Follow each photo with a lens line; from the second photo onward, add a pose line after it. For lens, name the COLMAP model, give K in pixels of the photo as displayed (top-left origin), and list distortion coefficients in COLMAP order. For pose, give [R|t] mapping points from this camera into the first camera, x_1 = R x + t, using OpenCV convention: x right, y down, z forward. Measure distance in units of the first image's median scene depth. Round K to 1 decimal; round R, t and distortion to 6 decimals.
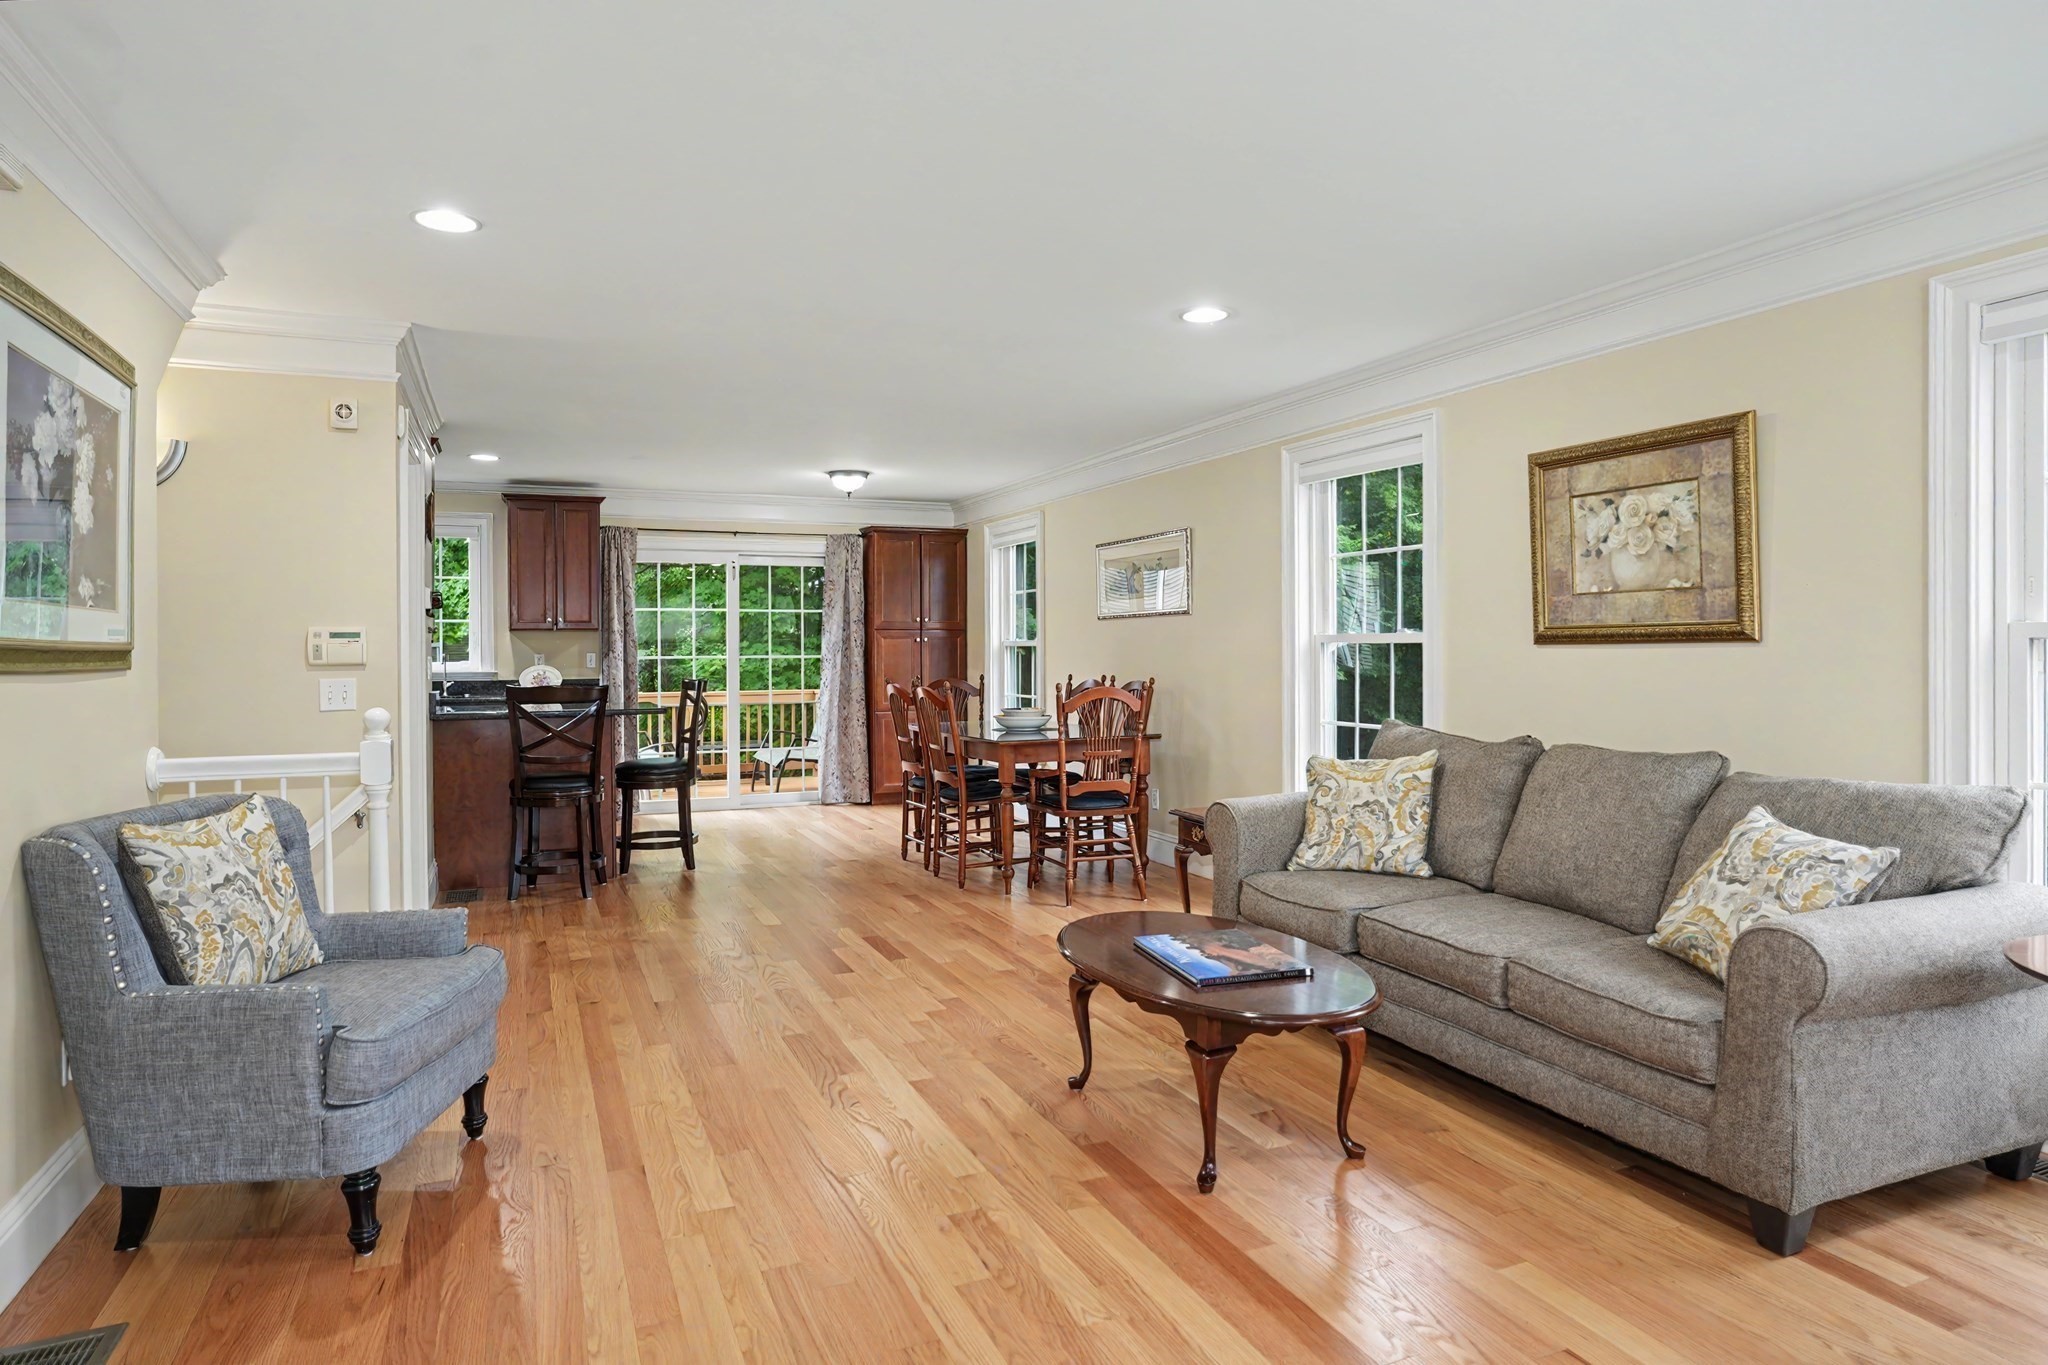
lens RADIAL K [[1189.1, 0, 1020.3], [0, 1189.1, 642.7], [0, 0, 1]] dist [0.001554, 0.001501]
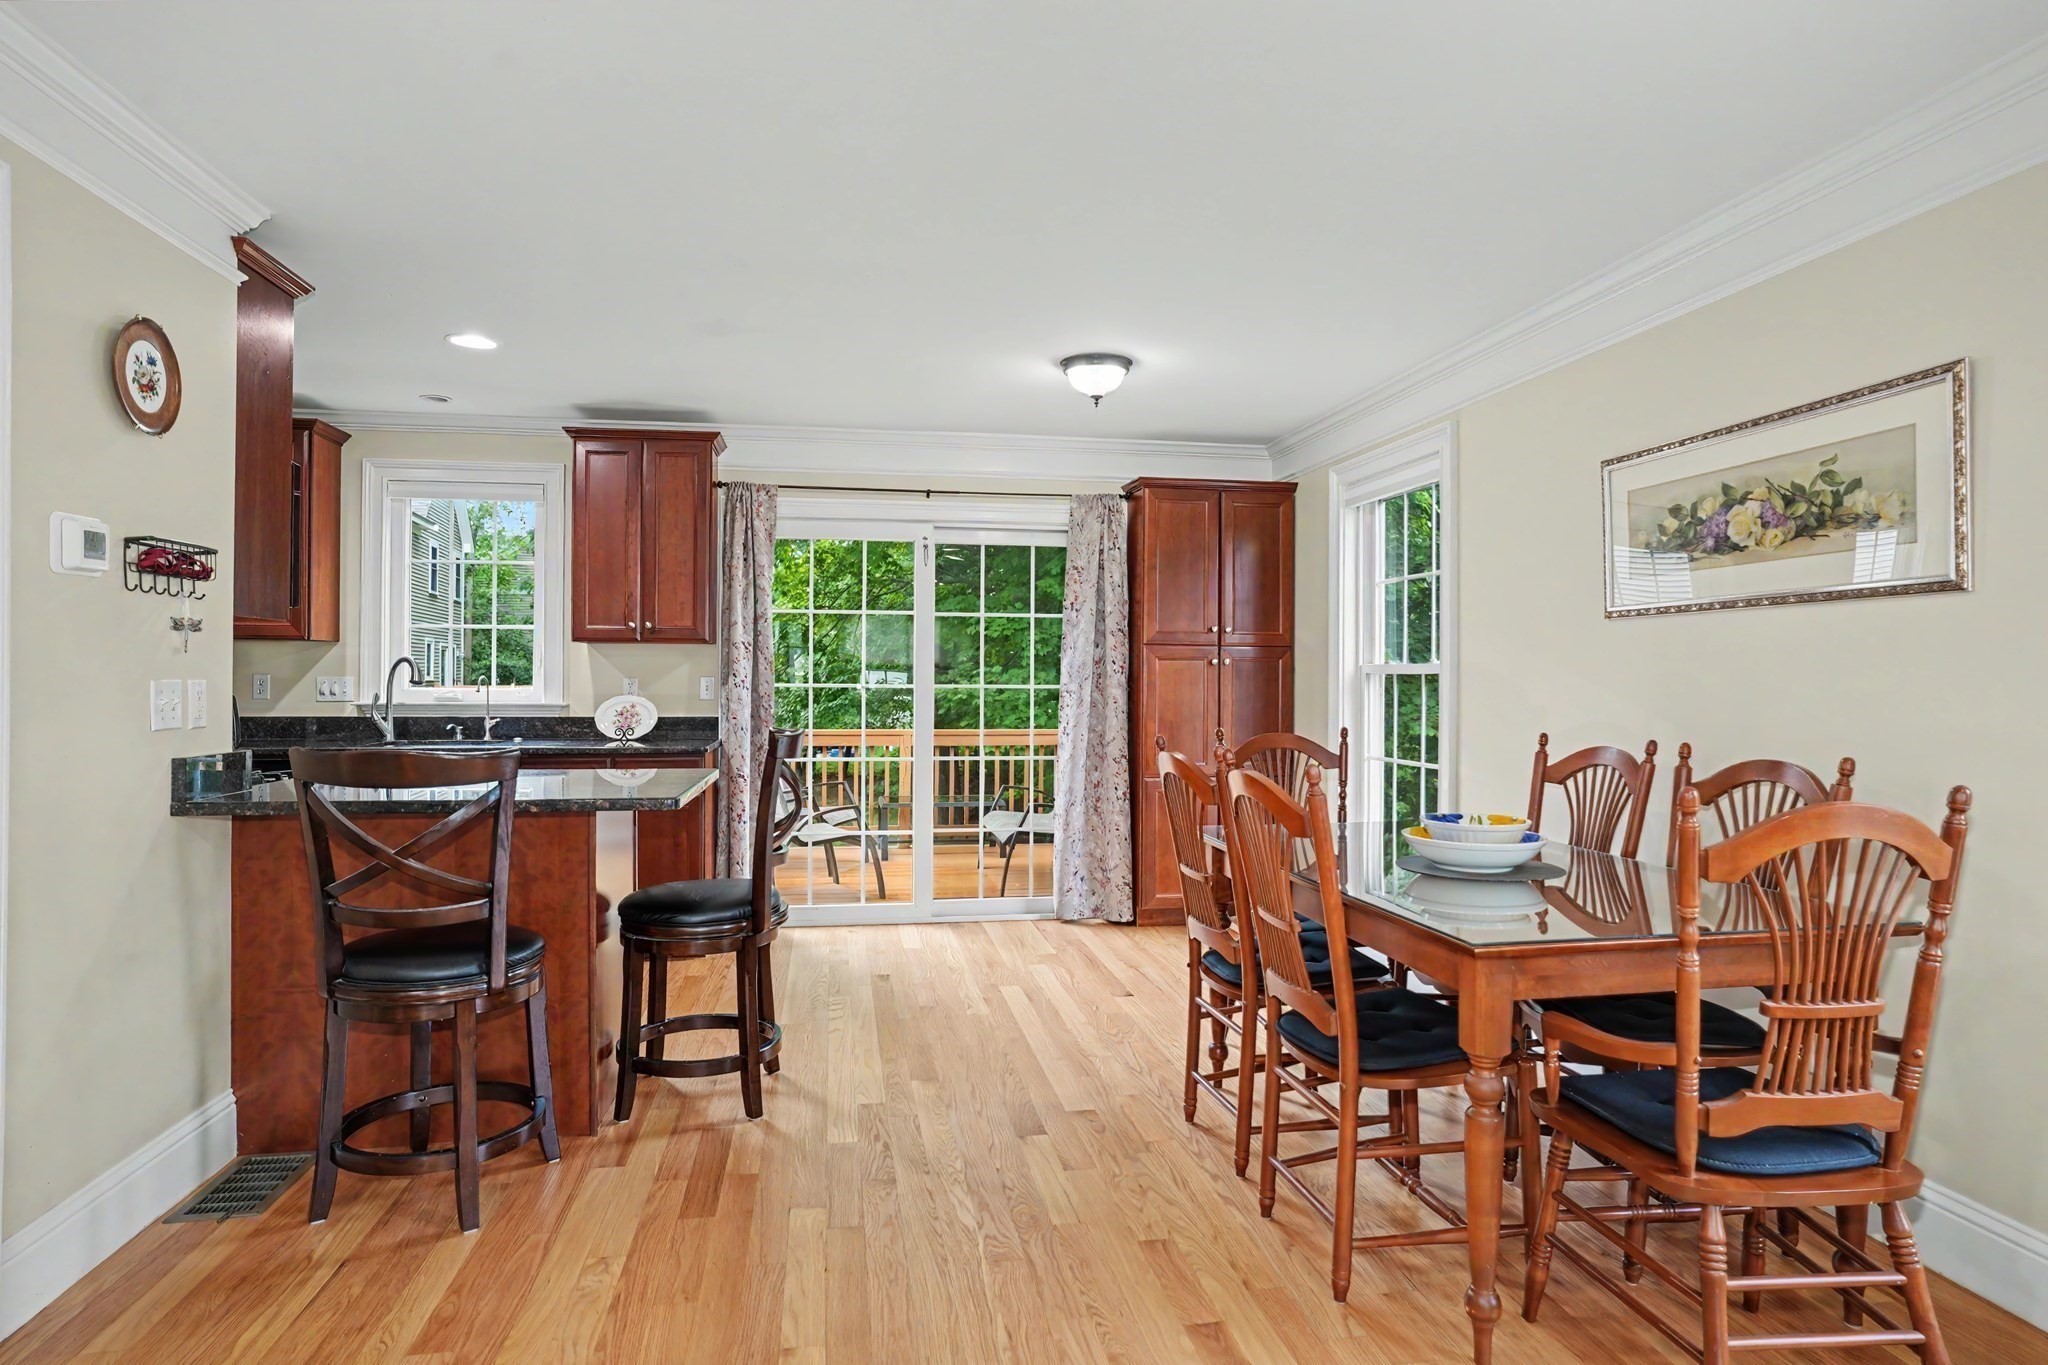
lens RADIAL K [[1145.2, 0, 1019.1], [0, 1145.2, 674.1], [0, 0, 1]] dist [-0.041188, 0.000763]
pose [[0.970654, 0.010991, -0.240230, -0.096268], [-0.010579, 0.999940, 0.003005, 0.006858], [0.240249, -0.000376, 0.970711, 0.923283]]
